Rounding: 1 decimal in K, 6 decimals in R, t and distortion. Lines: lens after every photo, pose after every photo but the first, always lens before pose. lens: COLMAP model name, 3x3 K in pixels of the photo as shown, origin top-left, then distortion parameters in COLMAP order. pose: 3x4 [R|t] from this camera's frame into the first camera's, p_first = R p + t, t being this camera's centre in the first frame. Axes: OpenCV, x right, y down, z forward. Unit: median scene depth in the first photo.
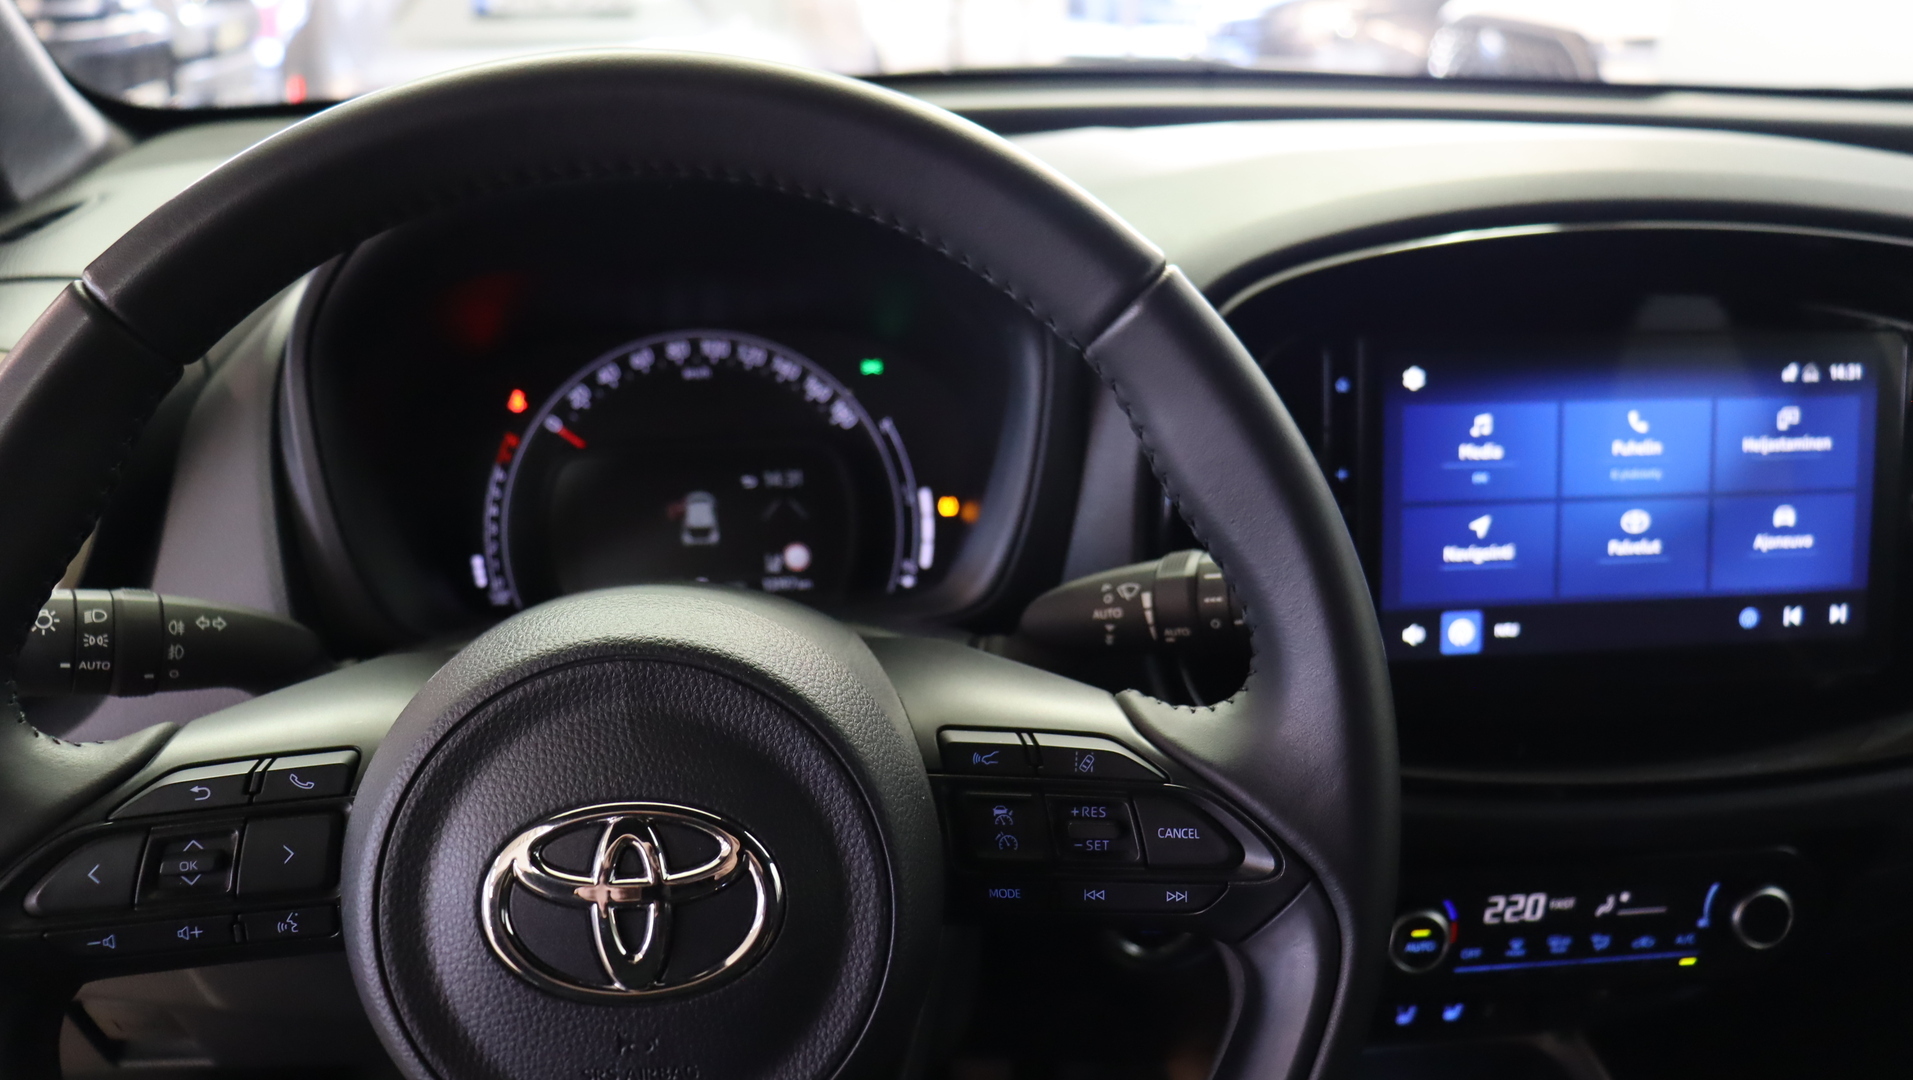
lens RADIAL K [[1562.0, 0, 957.9], [0, 1562.0, 505.8], [0, 0, 1]] dist [-0.187834, 0.146898]
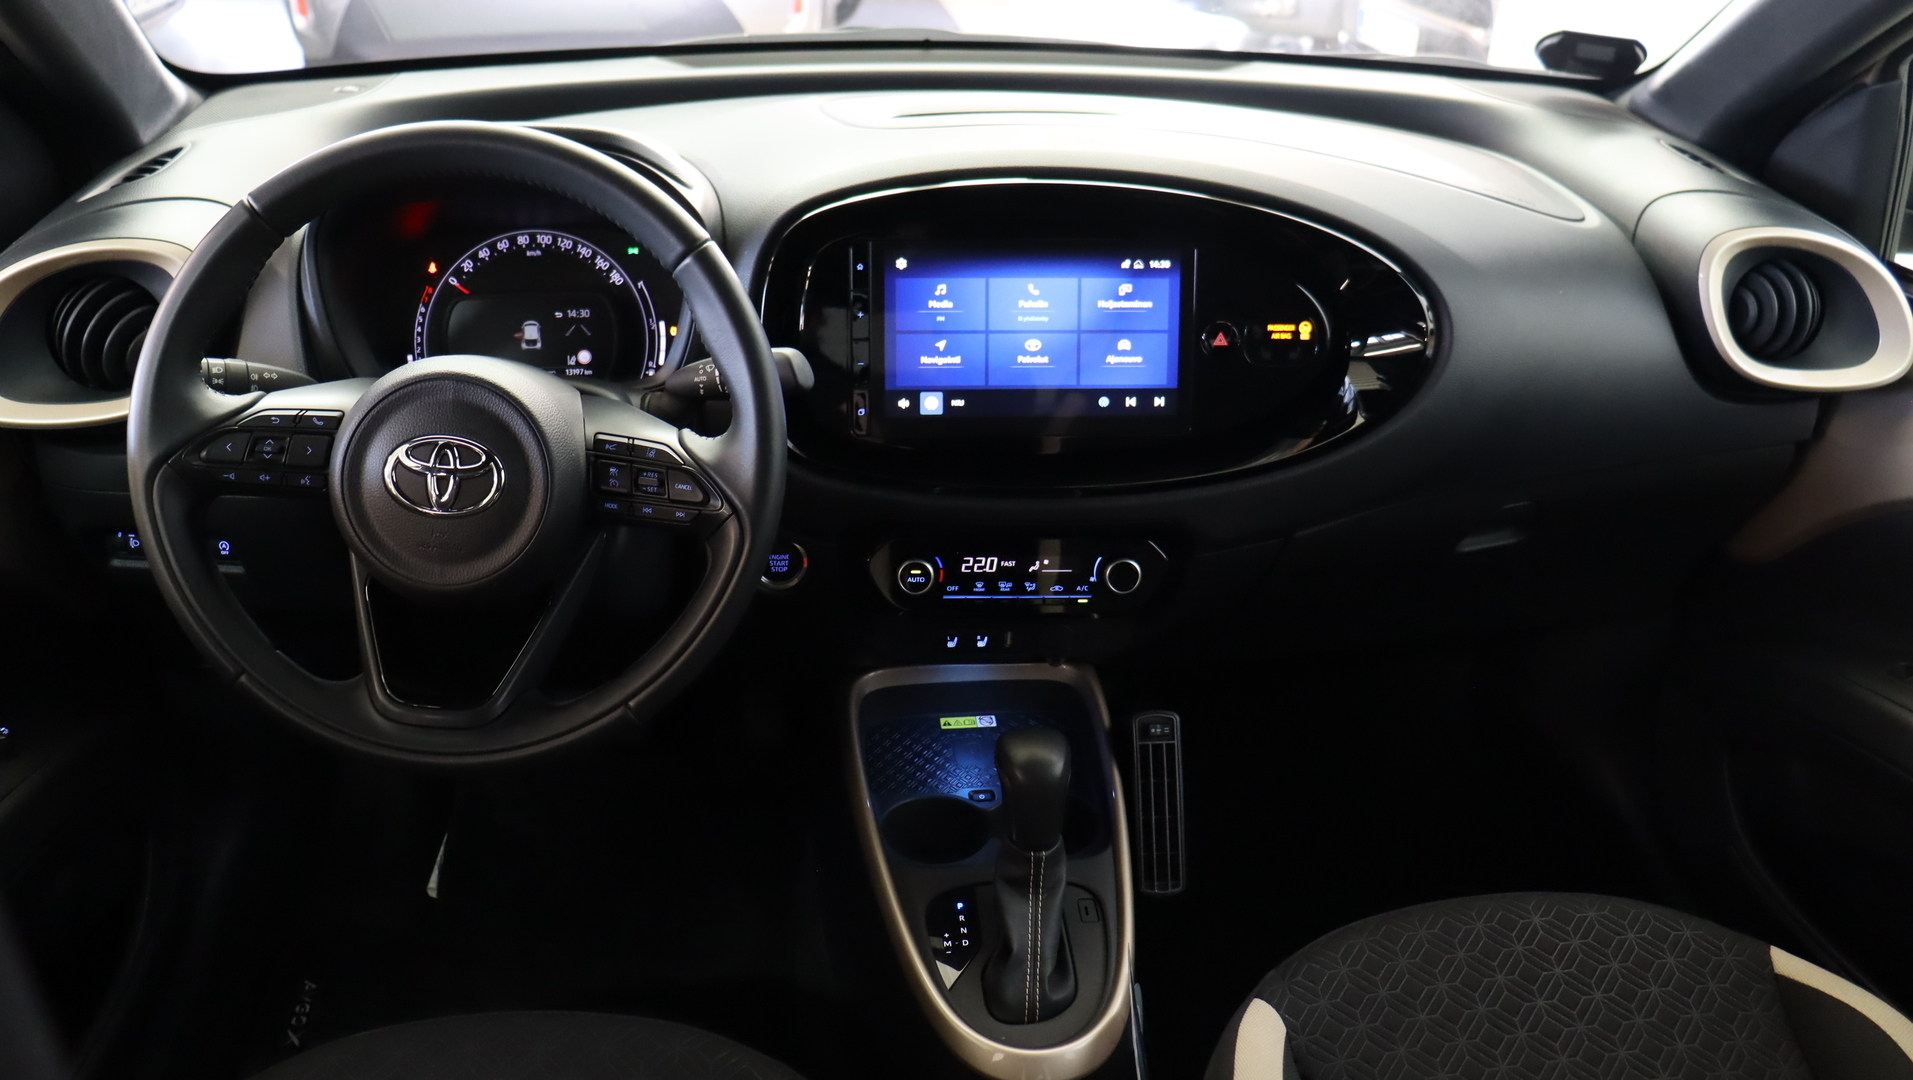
lens RADIAL K [[1562.0, 0, 957.9], [0, 1562.0, 505.8], [0, 0, 1]] dist [-0.187834, 0.146898]
pose [[0.999709, 0.024087, 0.001519, 0.340109], [-0.024125, 0.995529, 0.091322, 0.031853], [0.000687, -0.091333, 0.995820, -0.816770]]
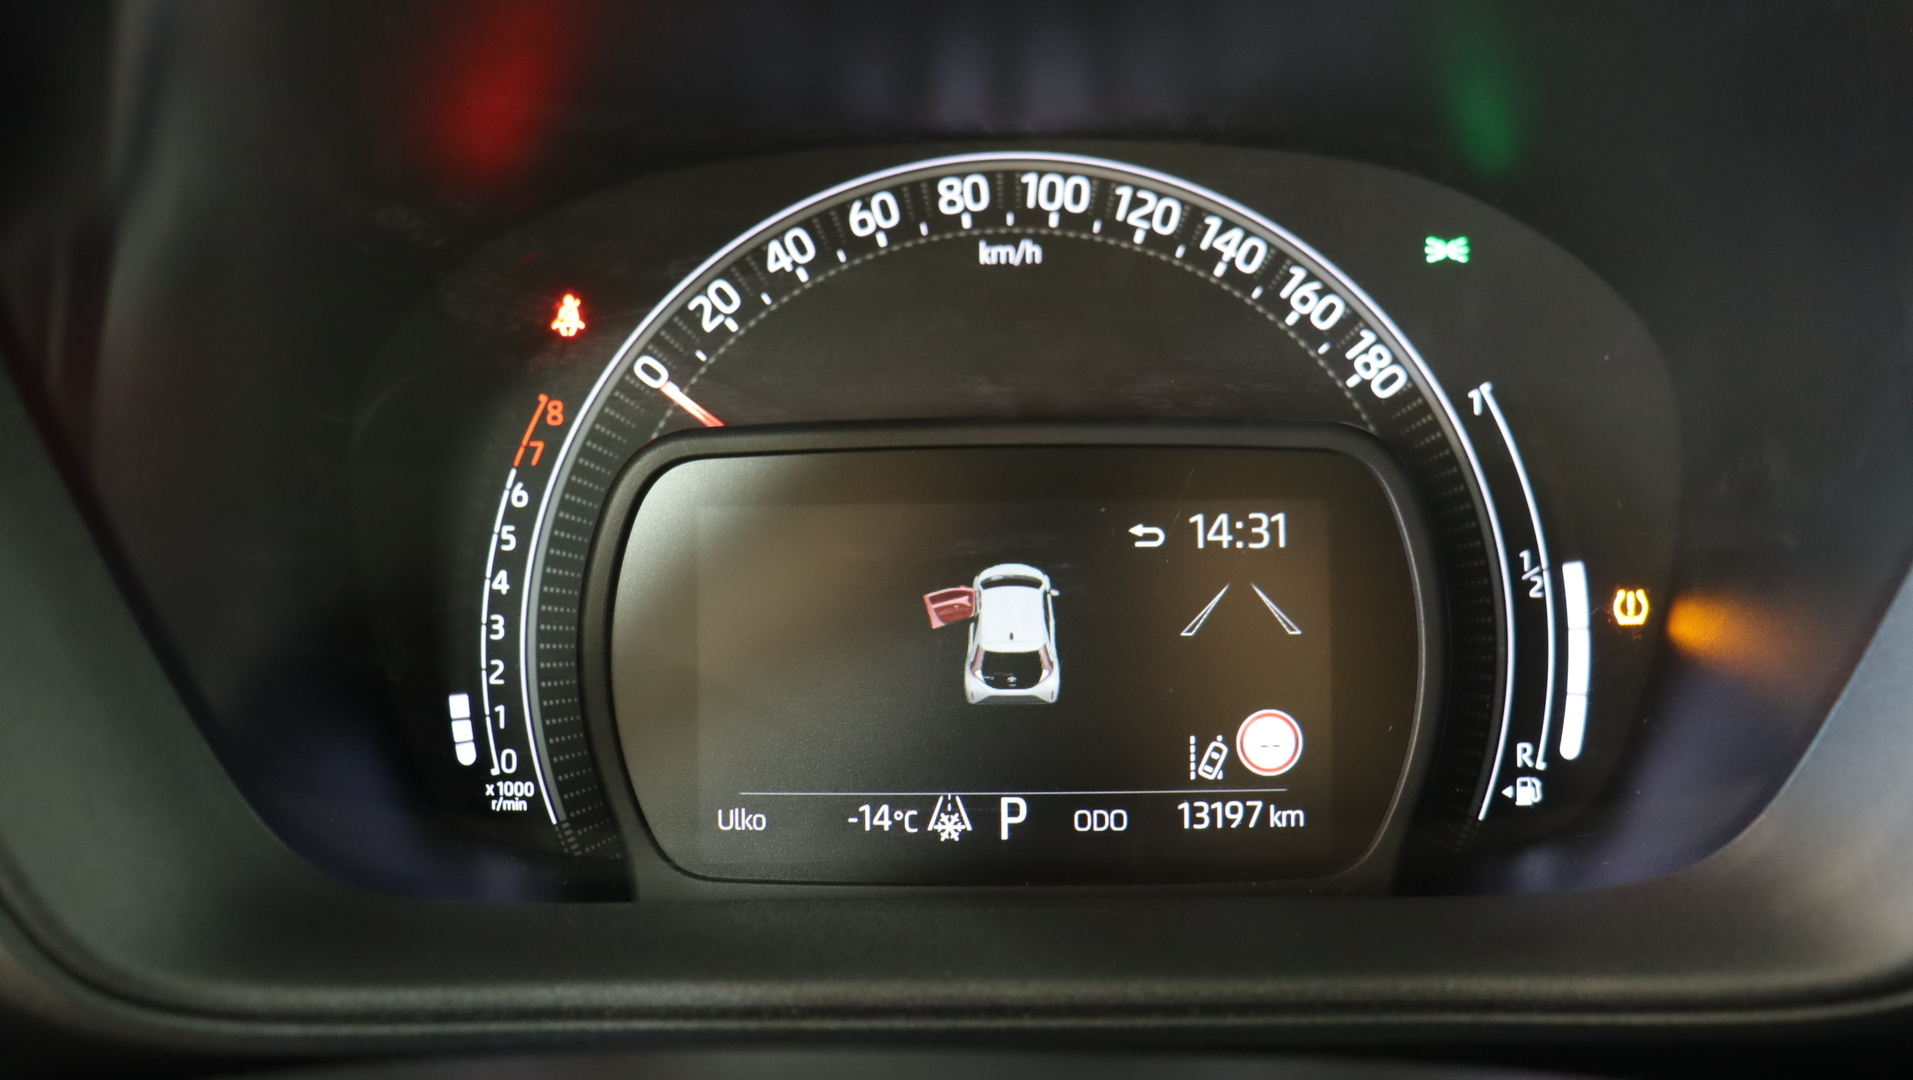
lens RADIAL K [[1562.0, 0, 957.9], [0, 1562.0, 505.8], [0, 0, 1]] dist [-0.187834, 0.146898]
pose [[0.985694, 0.030932, -0.165683, -0.120936], [-0.030460, 0.999521, 0.005391, -0.023931], [0.165770, -0.000267, 0.986164, 0.645282]]
